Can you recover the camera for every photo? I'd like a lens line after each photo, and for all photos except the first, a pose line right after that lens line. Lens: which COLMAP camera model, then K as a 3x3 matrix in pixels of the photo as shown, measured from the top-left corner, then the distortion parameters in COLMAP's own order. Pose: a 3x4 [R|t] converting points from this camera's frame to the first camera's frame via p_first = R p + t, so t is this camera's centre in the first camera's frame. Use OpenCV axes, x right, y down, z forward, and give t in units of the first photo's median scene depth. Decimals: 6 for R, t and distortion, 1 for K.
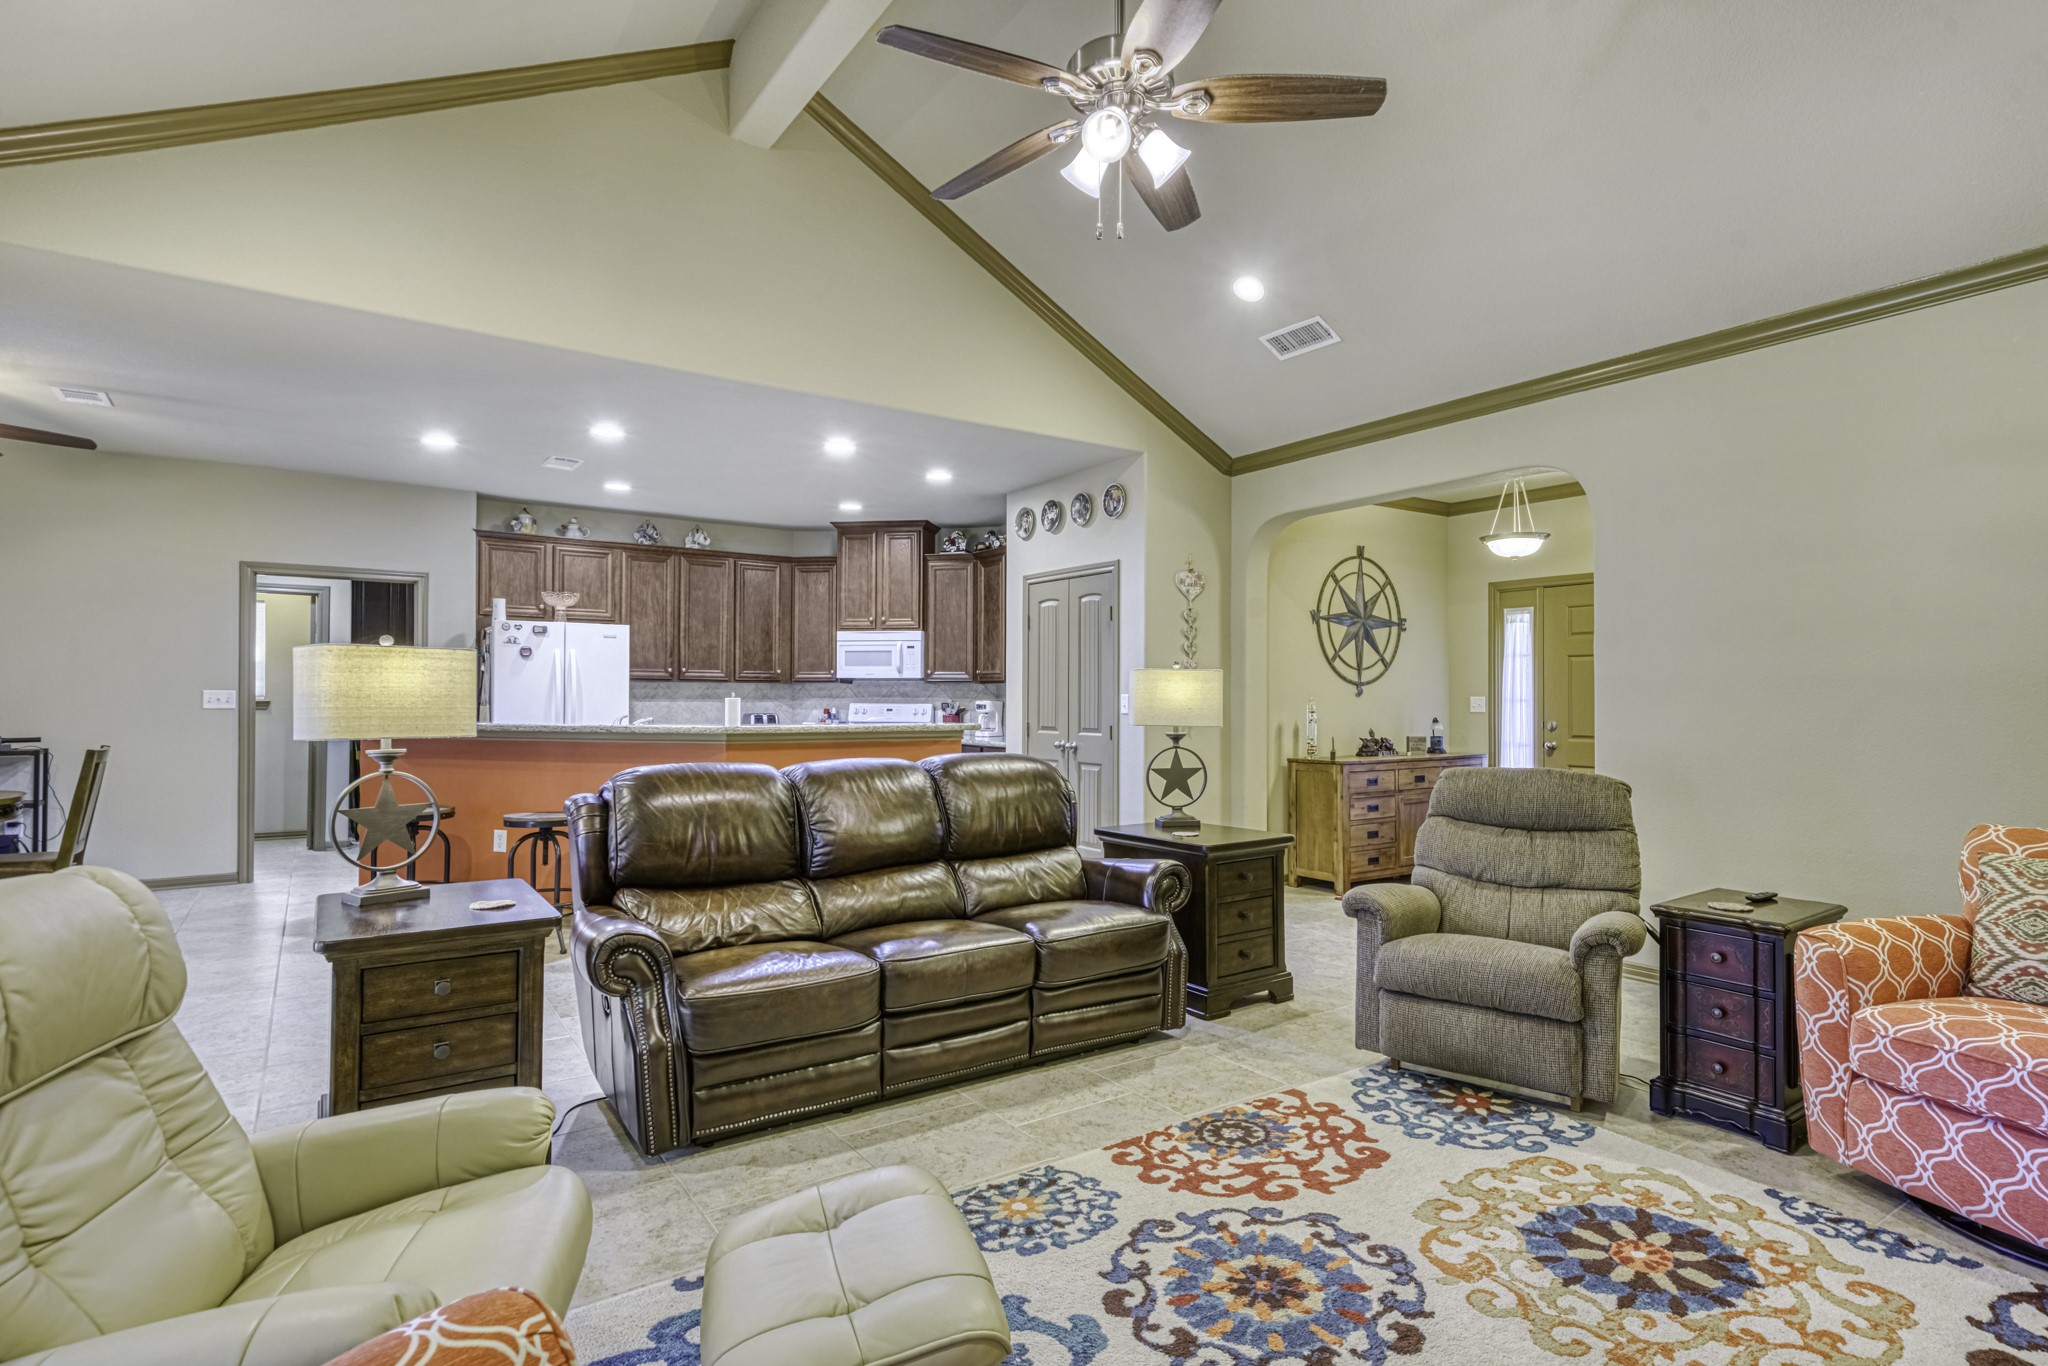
lens RADIAL K [[1008.1, 0, 1027.4], [0, 1008.1, 689.7], [0, 0, 1]] dist [0.001221, 0.001018]
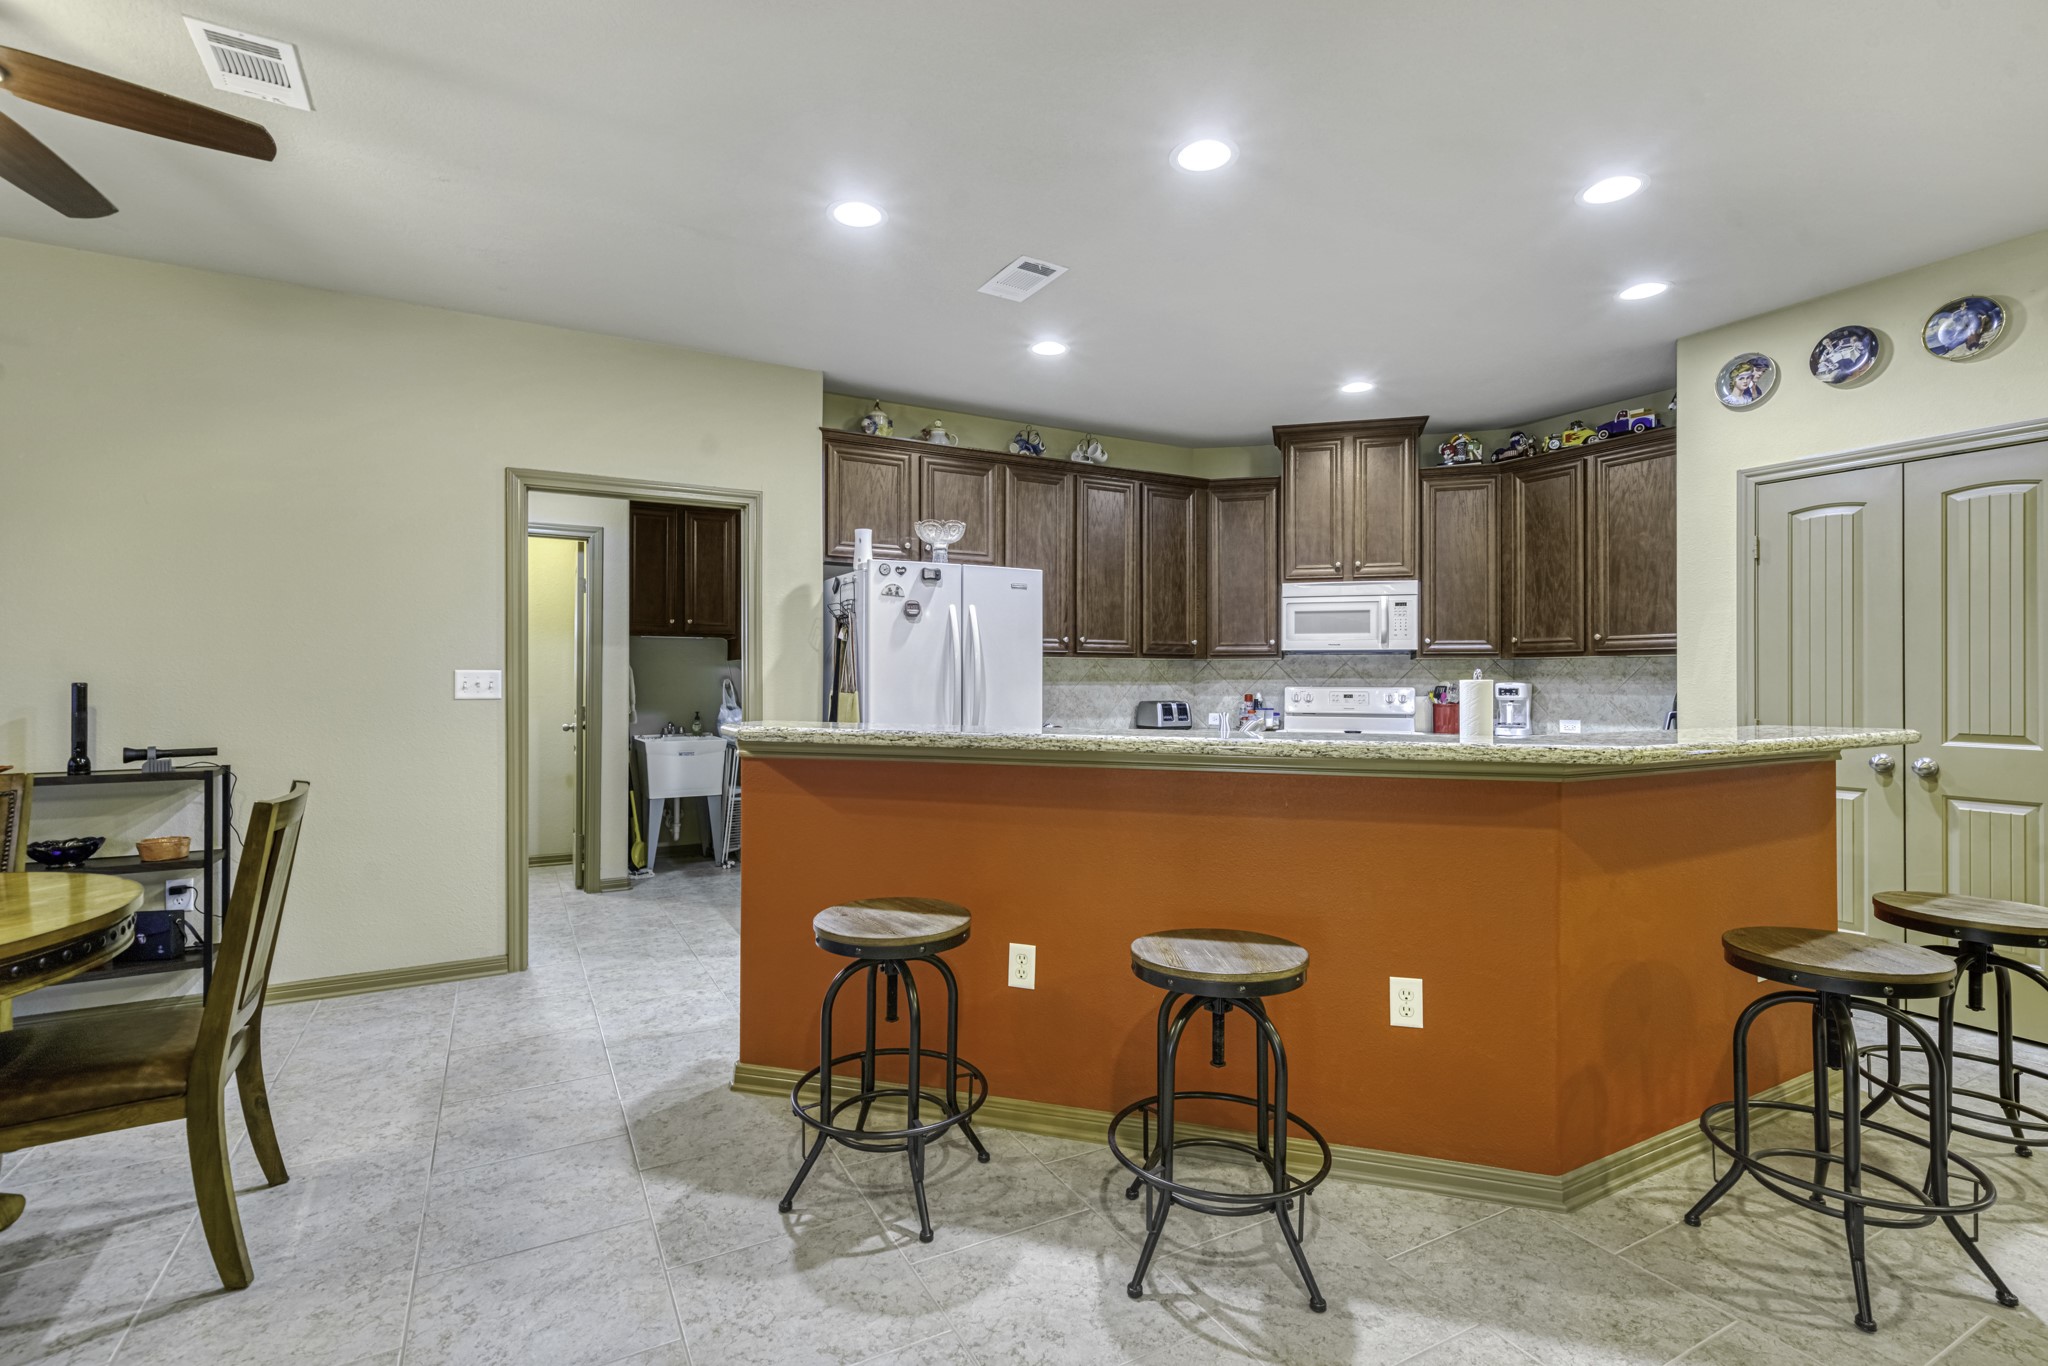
lens RADIAL K [[943.4, 0, 1024.0], [0, 943.4, 683.0], [0, 0, 1]] dist [0.001454, 0.000389]
pose [[0.994363, -0.002548, -0.106000, -0.319696], [0.003850, 0.999920, 0.012084, 0.002331], [0.105961, -0.012424, 0.994293, 0.359150]]
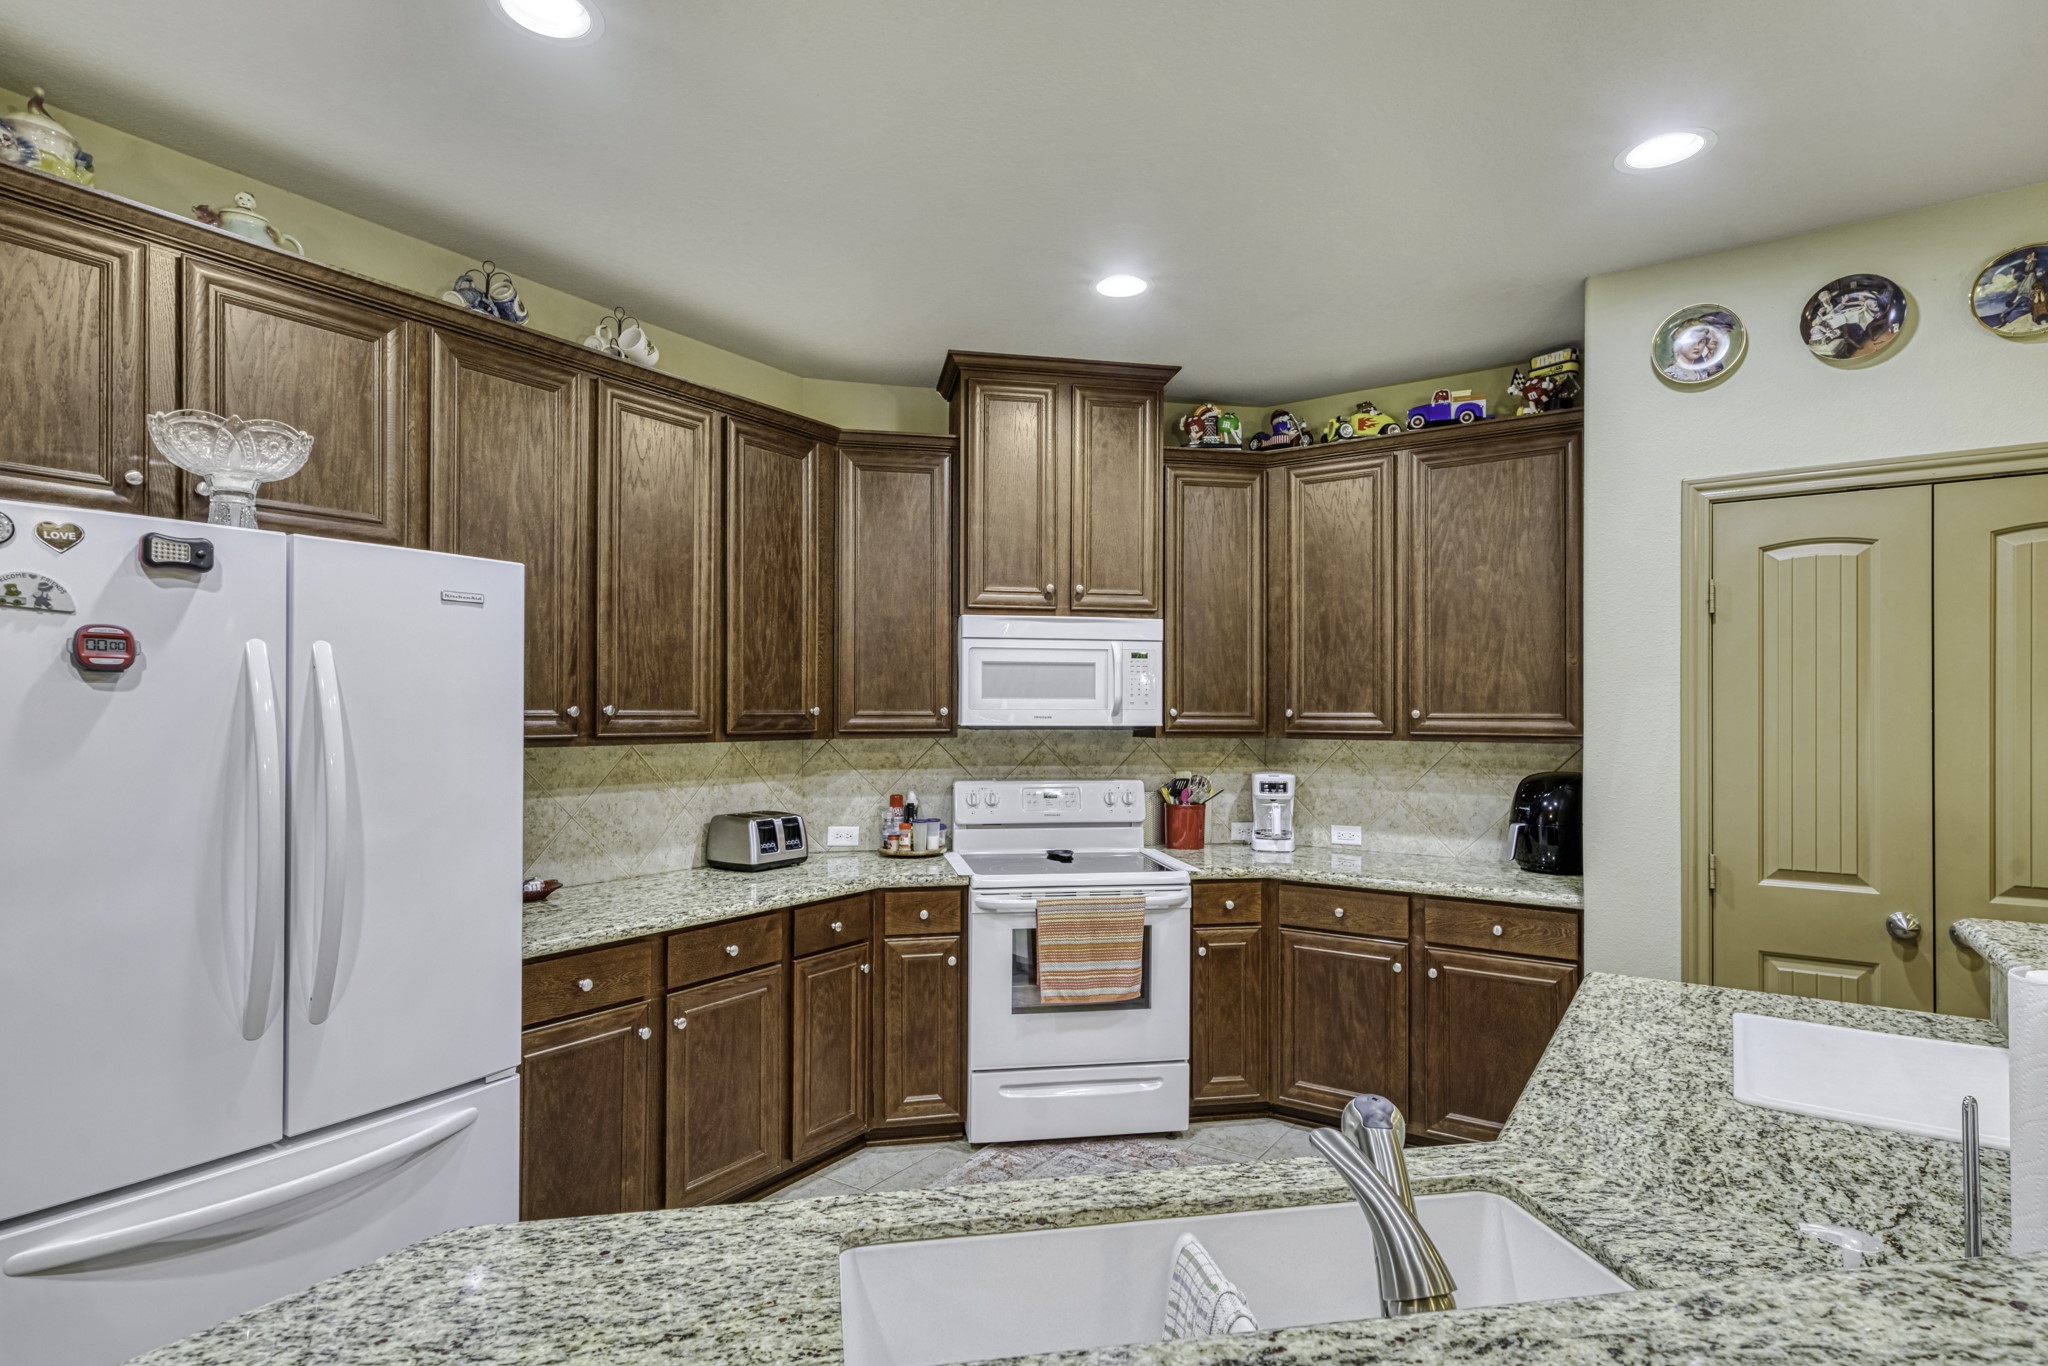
lens RADIAL K [[1051.9, 0, 1024.1], [0, 1051.9, 708.6], [0, 0, 1]] dist [0.003042, 0.001025]
pose [[0.932258, -0.000841, 0.361792, -0.347010], [-0.001765, 0.999975, 0.006871, -0.023621], [-0.361789, -0.007044, 0.932233, 0.628499]]
